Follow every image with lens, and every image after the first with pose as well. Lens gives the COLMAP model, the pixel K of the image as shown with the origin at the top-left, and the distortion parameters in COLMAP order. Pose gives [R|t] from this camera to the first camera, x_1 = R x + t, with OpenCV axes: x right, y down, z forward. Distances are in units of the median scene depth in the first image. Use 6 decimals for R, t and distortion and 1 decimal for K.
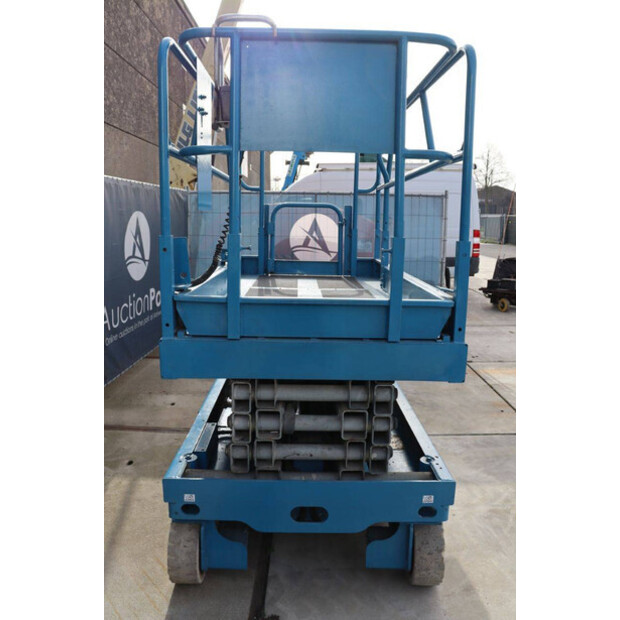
lens RADIAL K [[507.0, 0, 310.0], [0, 507.0, 310.0], [0, 0, 1]] dist [-0.165968, 0.146046]
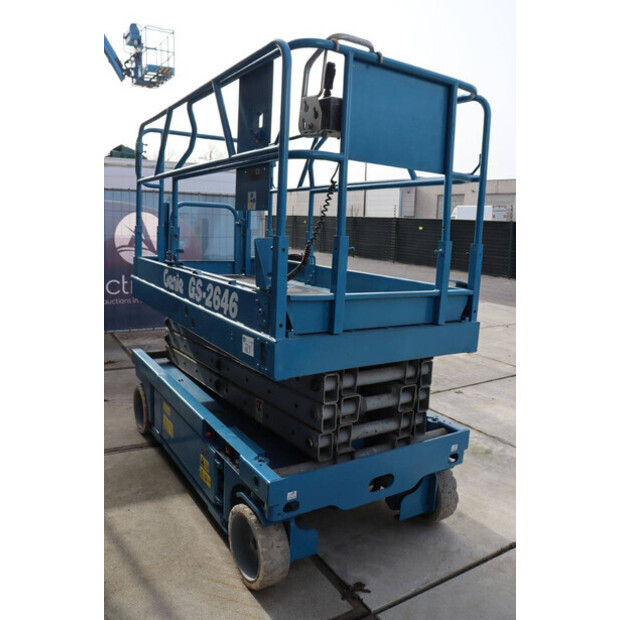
lens RADIAL K [[507.0, 0, 310.0], [0, 507.0, 310.0], [0, 0, 1]] dist [-0.165968, 0.146046]
pose [[0.851130, -0.062342, 0.521239, -0.707282], [0.060286, 0.997962, 0.020919, -0.017864], [-0.521481, 0.013619, 0.853154, 0.102876]]
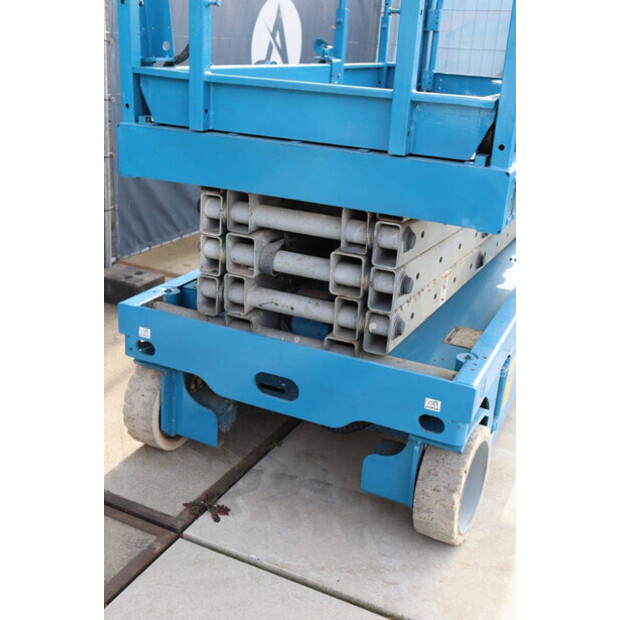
lens RADIAL K [[745.1, 0, 307.2], [0, 745.1, 310.7], [0, 0, 1]] dist [-0.020454, -0.010453]
pose [[0.895304, 0.183102, -0.406084, 0.469667], [-0.114980, 0.975713, 0.186448, 0.087860], [0.430361, -0.120236, 0.894613, 0.032230]]
